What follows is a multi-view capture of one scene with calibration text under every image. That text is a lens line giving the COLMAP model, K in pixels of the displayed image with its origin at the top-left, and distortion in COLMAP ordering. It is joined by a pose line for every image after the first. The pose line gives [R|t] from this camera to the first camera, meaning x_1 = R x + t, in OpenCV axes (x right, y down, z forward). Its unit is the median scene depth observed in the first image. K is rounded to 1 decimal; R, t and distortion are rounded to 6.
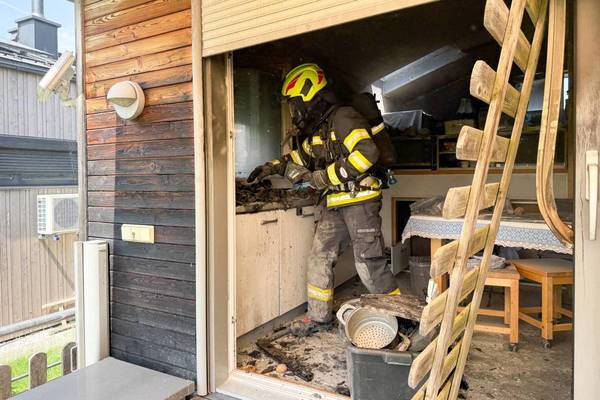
lens RADIAL K [[427.0, 0, 299.5], [0, 427.0, 185.6], [0, 0, 1]] dist [0.040711, 0.000193]
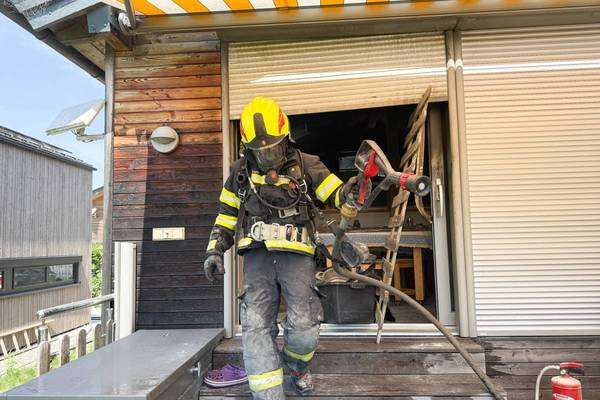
lens RADIAL K [[432.0, 0, 298.3], [0, 432.0, 209.1], [0, 0, 1]] dist [0.117126, -0.183214]
pose [[0.898447, 0.024840, 0.438378, -0.623530], [0.020862, 0.994856, -0.099127, 0.180125], [-0.438585, 0.098205, 0.893308, -0.455507]]
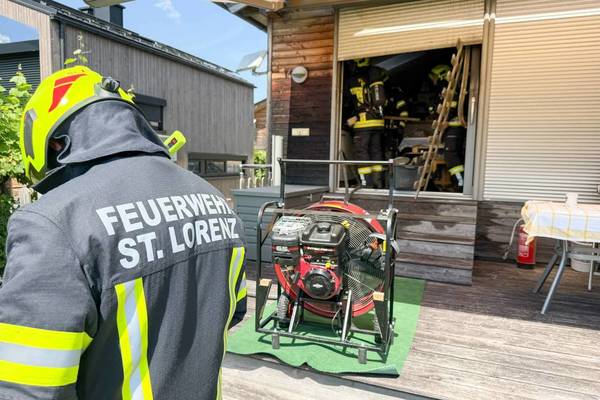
lens RADIAL K [[432.0, 0, 298.3], [0, 432.0, 209.1], [0, 0, 1]] dist [0.117126, -0.183214]
pose [[0.991323, 0.017106, 0.130329, -0.702492], [-0.029650, 0.995042, 0.094930, 0.311331], [-0.128059, -0.097971, 0.986916, -1.447445]]
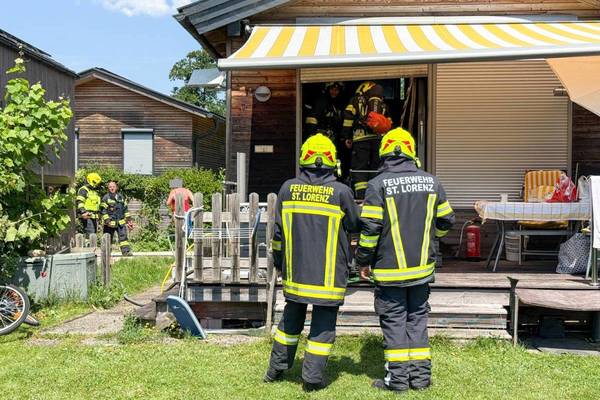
lens RADIAL K [[838.2, 0, 300.0], [0, 838.2, 200.0], [0, 0, 1]] dist [0.121156, 0.003757]
pose [[0.889251, 0.013747, 0.457213, -2.359245], [-0.005602, 0.999801, -0.019166, 0.488121], [-0.457385, 0.014482, 0.889151, -3.292796]]
